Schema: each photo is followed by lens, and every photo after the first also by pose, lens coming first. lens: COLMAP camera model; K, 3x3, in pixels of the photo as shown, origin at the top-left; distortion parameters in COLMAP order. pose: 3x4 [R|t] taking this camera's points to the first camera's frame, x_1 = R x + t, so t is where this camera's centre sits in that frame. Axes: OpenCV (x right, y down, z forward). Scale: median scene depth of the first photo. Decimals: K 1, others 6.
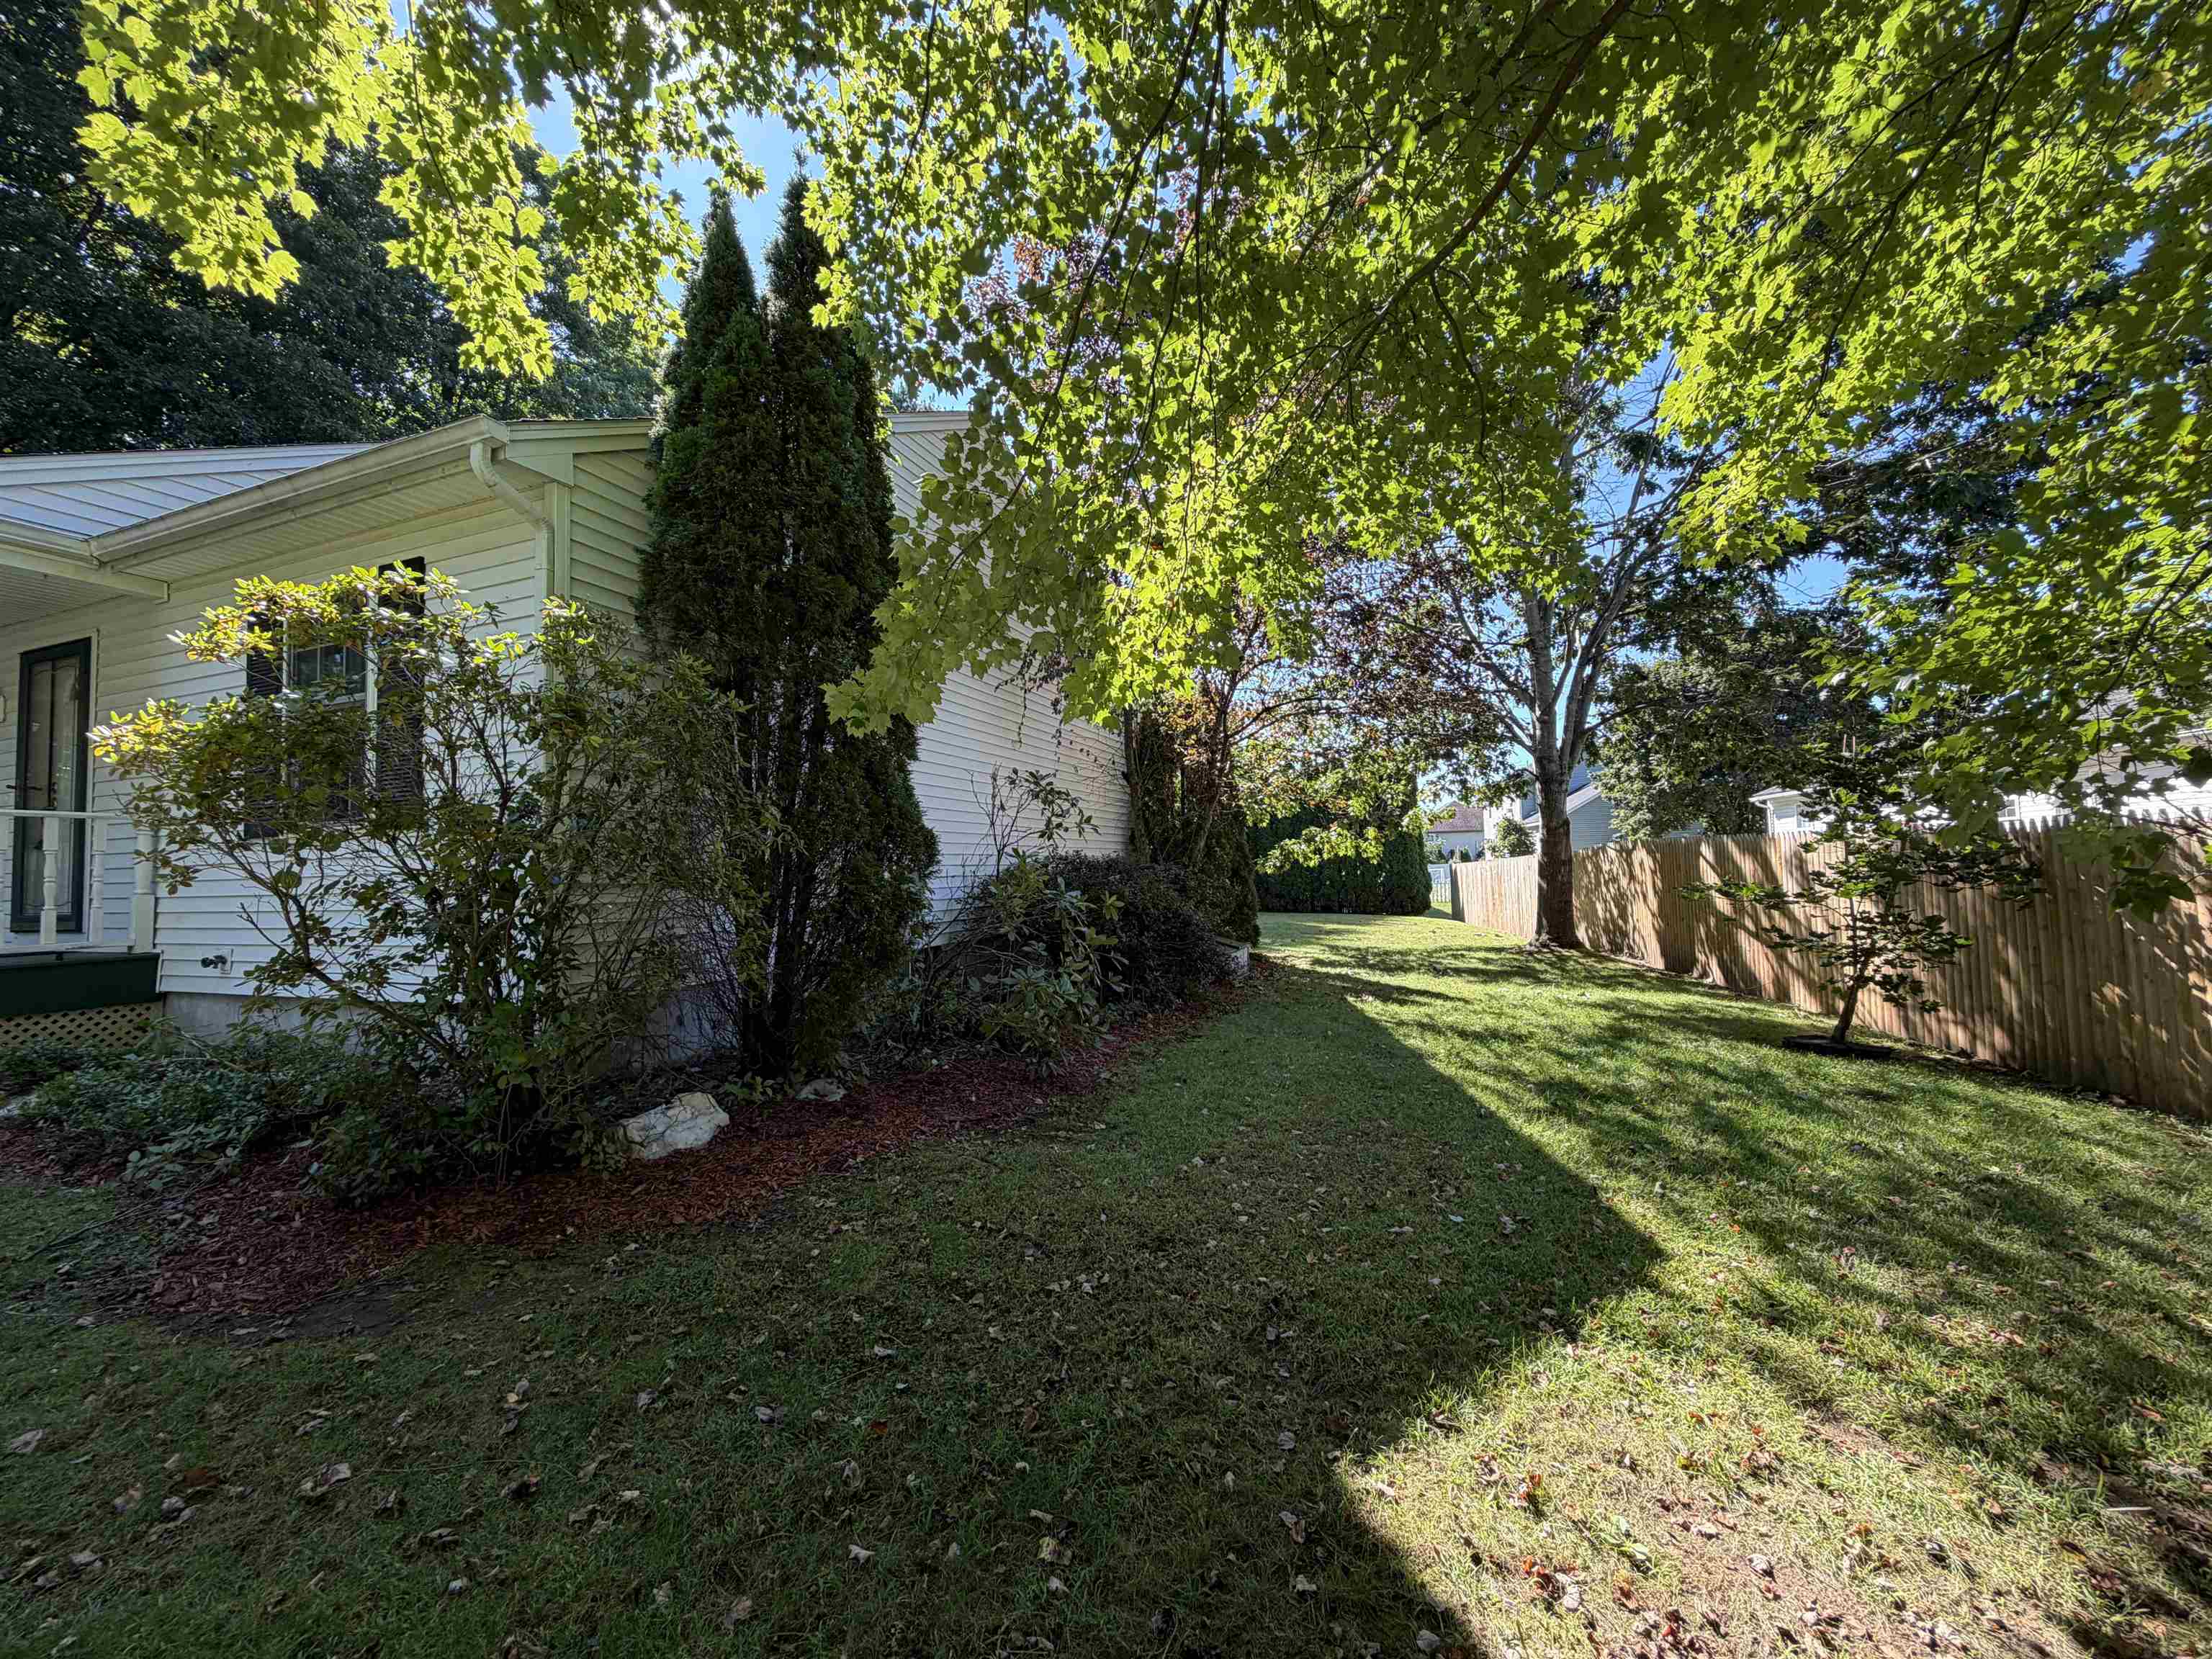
lens RADIAL K [[907.9, 0, 1106.5], [0, 907.9, 834.2], [0, 0, 1]] dist [-0.004773, 0.002873]
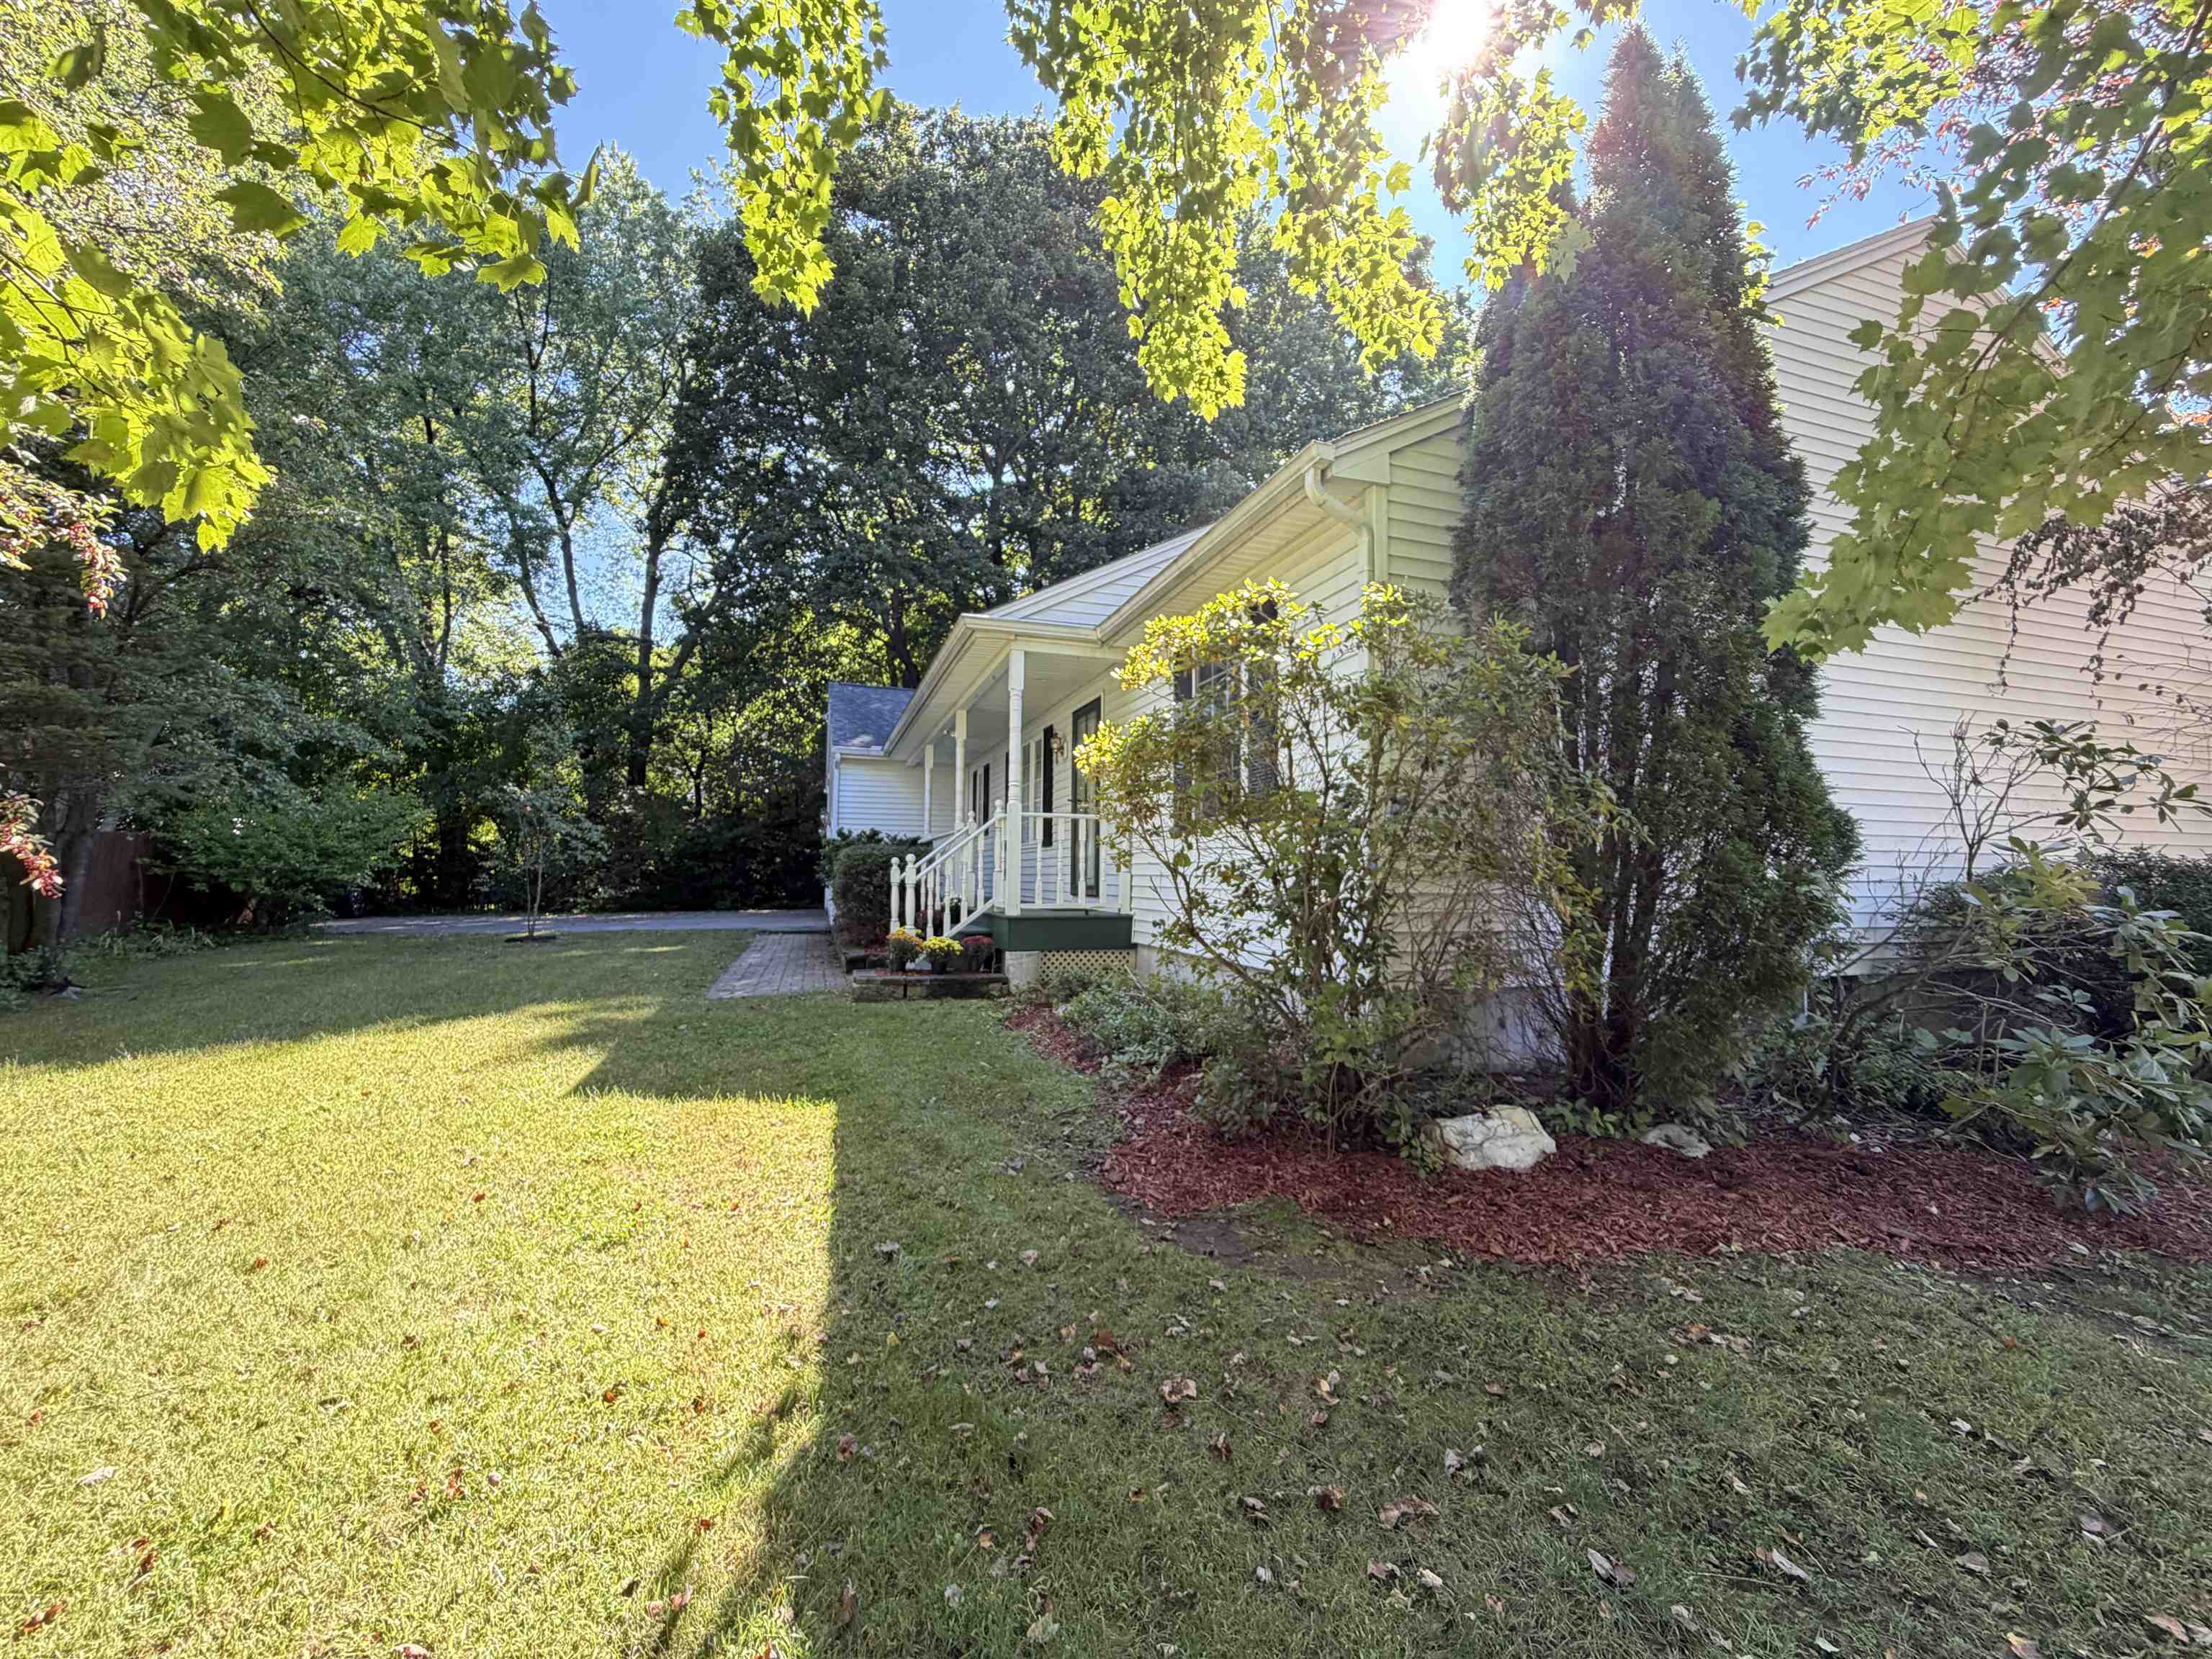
lens RADIAL K [[873.1, 0, 1103.3], [0, 873.1, 822.4], [0, 0, 1]] dist [-0.001588, 0.000221]
pose [[0.639355, -0.016473, -0.768736, -0.048420], [0.002517, 0.999810, -0.019331, 0.019084], [0.768908, 0.010424, 0.639274, 0.138460]]
